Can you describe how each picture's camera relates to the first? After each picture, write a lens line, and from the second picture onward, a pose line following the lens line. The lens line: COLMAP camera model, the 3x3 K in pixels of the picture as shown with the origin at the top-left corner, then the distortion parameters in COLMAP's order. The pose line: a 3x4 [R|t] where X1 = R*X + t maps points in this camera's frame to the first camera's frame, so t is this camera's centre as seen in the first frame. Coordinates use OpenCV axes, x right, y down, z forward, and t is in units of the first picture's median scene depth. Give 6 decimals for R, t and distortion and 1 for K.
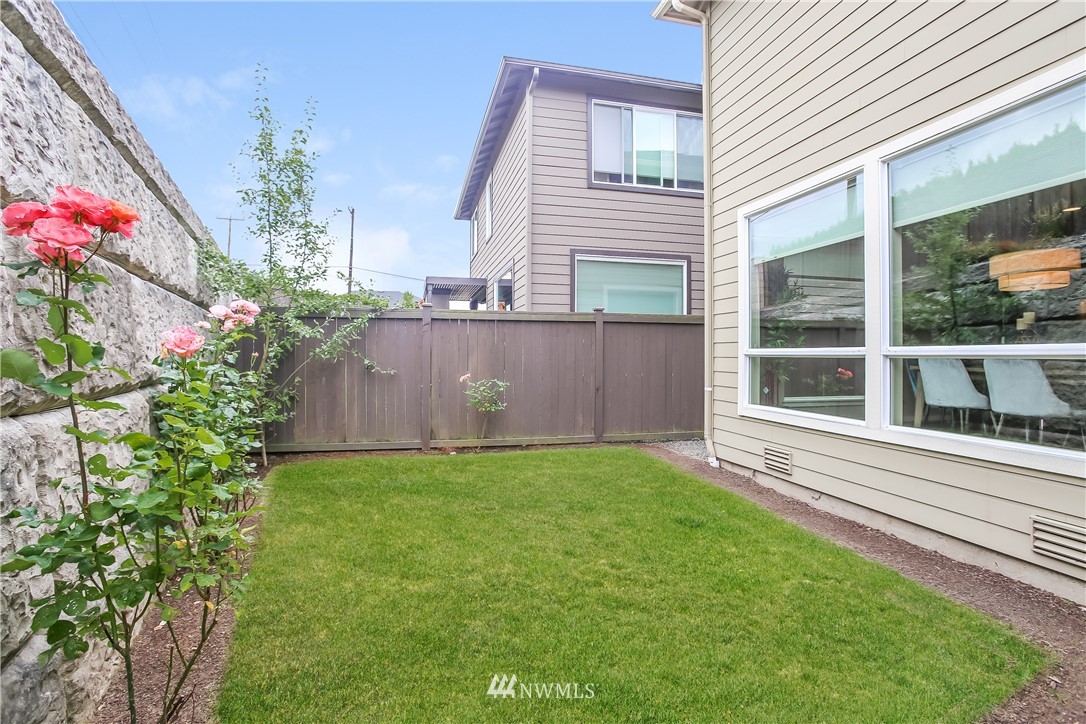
lens RADIAL K [[534.5, 0, 541.7], [0, 534.5, 354.0], [0, 0, 1]] dist [-0.092877, 0.047370]
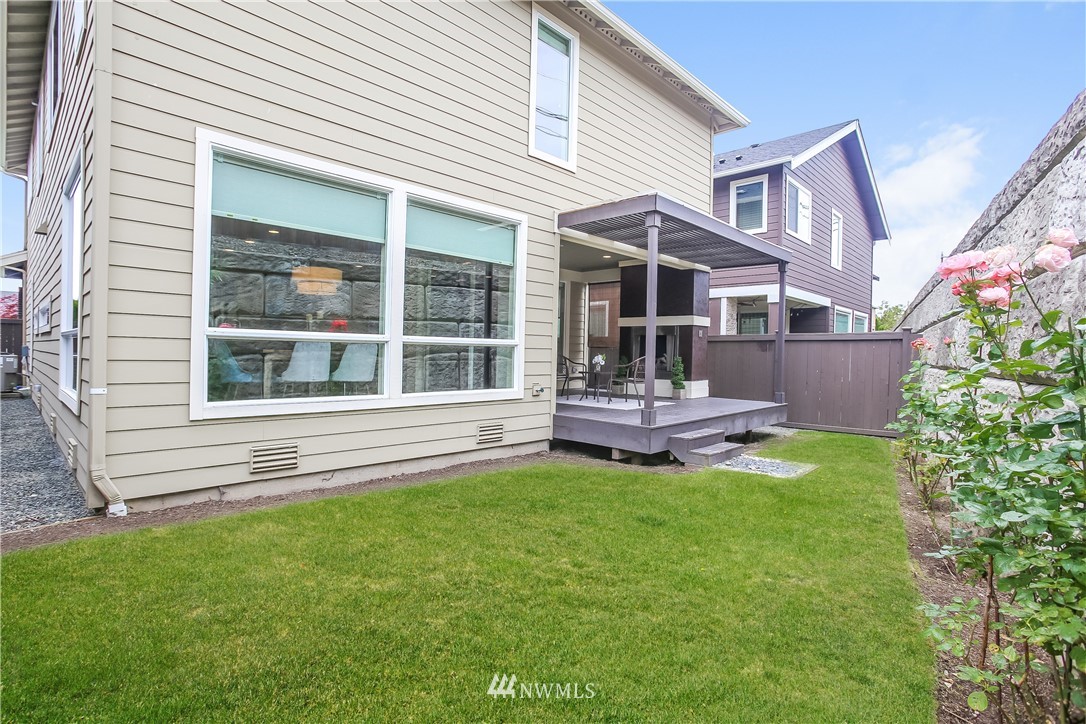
lens RADIAL K [[534.5, 0, 541.7], [0, 534.5, 354.0], [0, 0, 1]] dist [-0.092877, 0.047370]
pose [[-0.537708, -0.029494, 0.842615, -0.516185], [-0.029847, 0.999427, 0.015936, 0.001175], [-0.842602, -0.016581, -0.538281, 1.097098]]
